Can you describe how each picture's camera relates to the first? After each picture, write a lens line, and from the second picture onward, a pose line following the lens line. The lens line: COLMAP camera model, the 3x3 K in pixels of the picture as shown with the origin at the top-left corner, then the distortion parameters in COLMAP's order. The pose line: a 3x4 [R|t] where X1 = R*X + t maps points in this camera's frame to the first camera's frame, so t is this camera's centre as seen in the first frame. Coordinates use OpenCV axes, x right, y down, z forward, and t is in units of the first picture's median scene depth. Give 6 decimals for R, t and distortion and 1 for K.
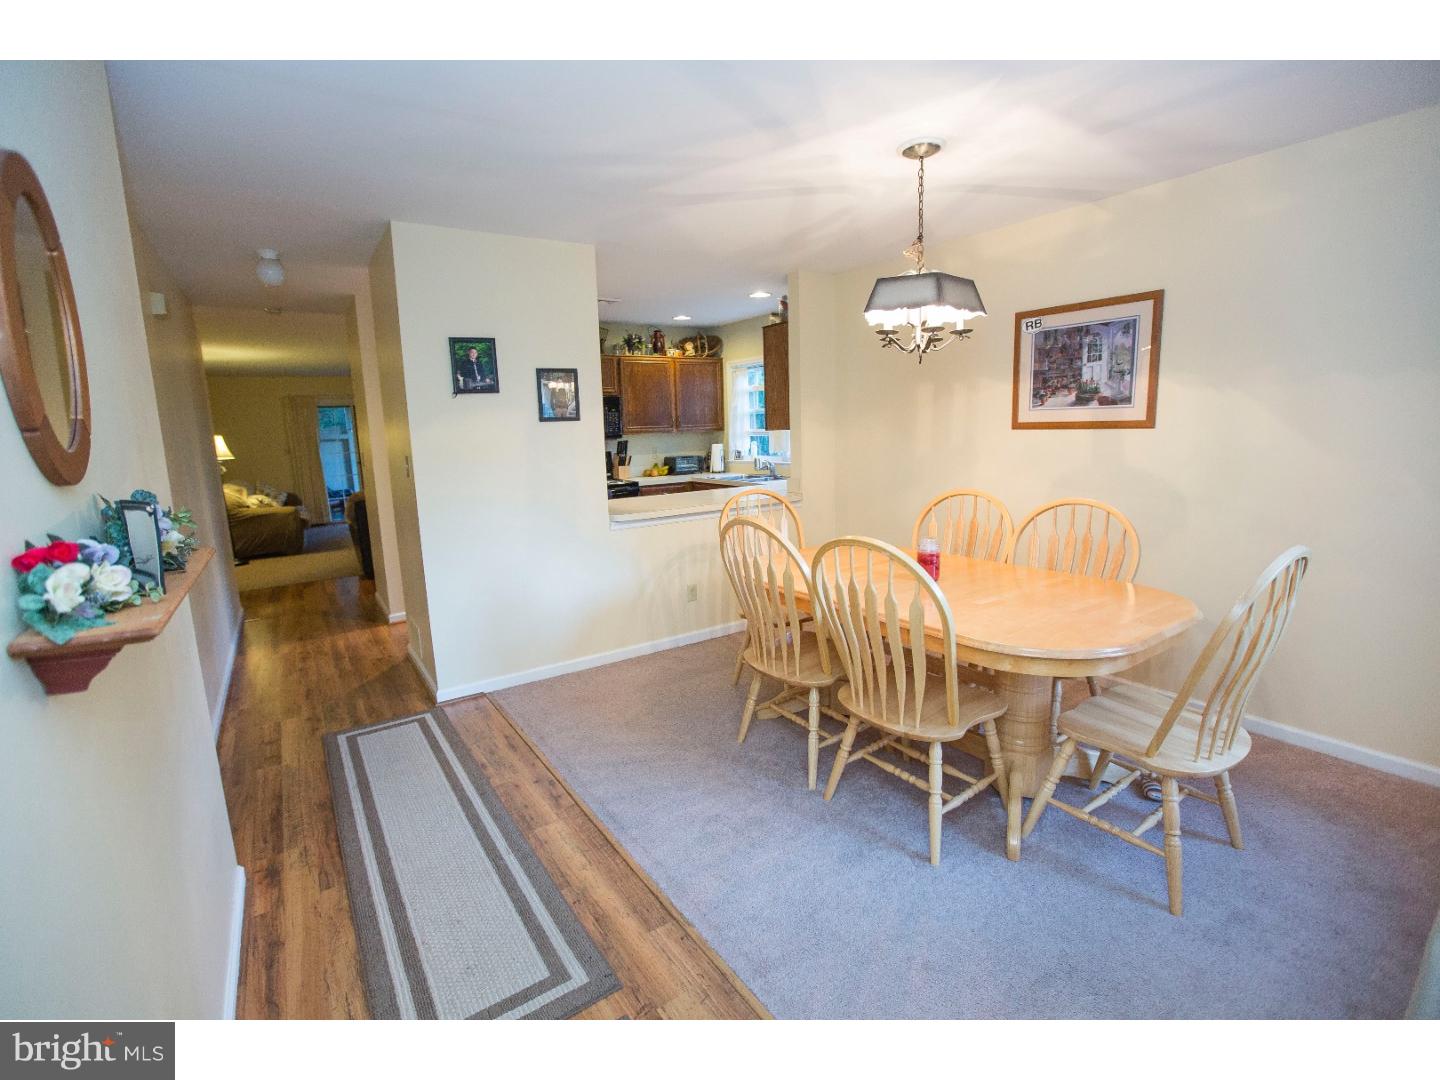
lens RADIAL K [[687.8, 0, 720.0], [0, 687.8, 540.0], [0, 0, 1]] dist [-0.025794, 0.000210]
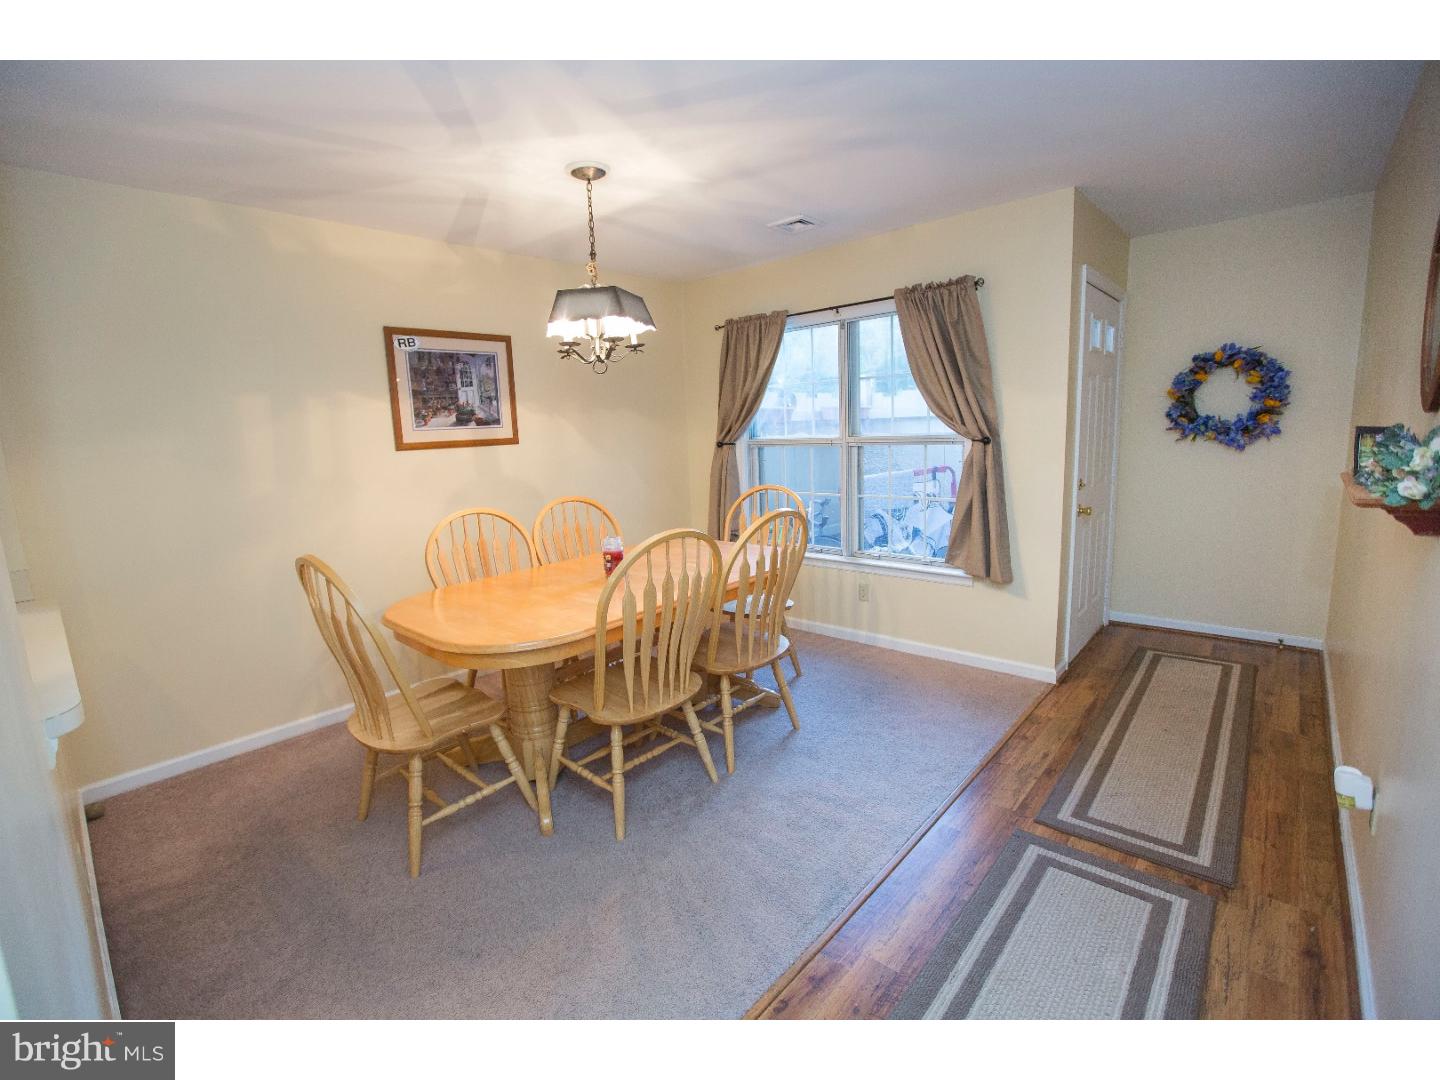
lens RADIAL K [[653.3, 0, 702.2], [0, 653.3, 542.8], [0, 0, 1]] dist [-0.022879, 0.000432]
pose [[-0.247883, -0.132585, 0.959675, -0.609824], [0.209553, 0.959802, 0.186730, -0.133661], [-0.945855, 0.247390, -0.210135, 0.920195]]
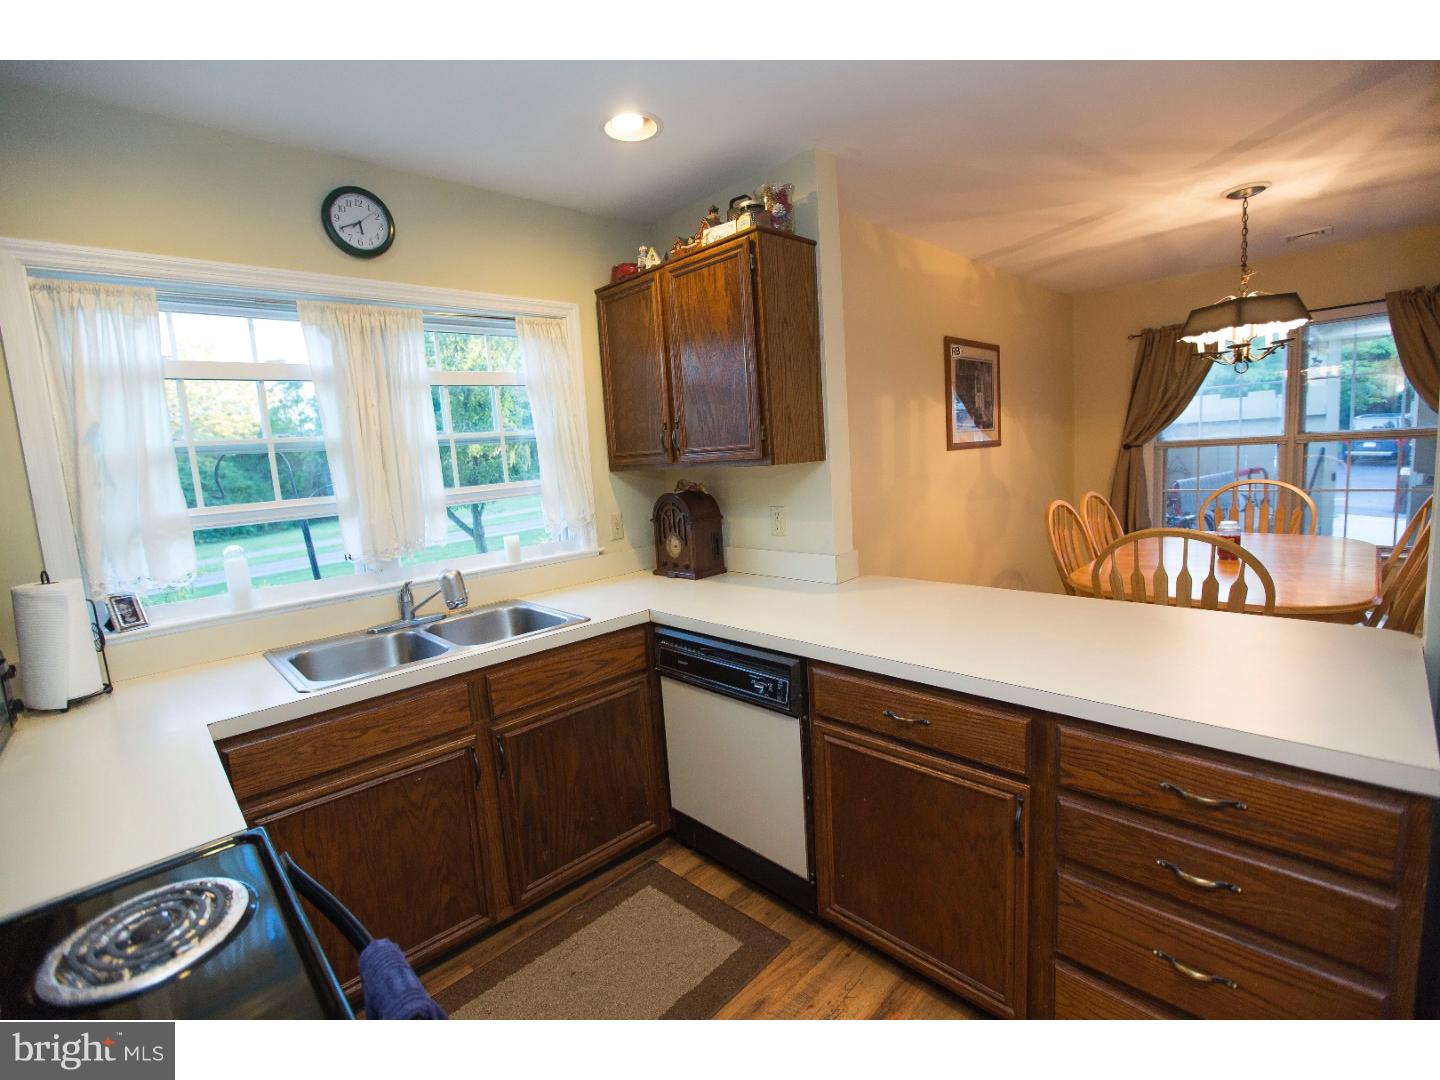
lens RADIAL K [[653.3, 0, 702.2], [0, 653.3, 542.8], [0, 0, 1]] dist [-0.022879, 0.000432]
pose [[-0.181305, -0.092308, 0.979085, -0.518661], [0.233448, 0.963088, 0.134029, -0.273476], [-0.955317, 0.252866, -0.153063, 1.711032]]
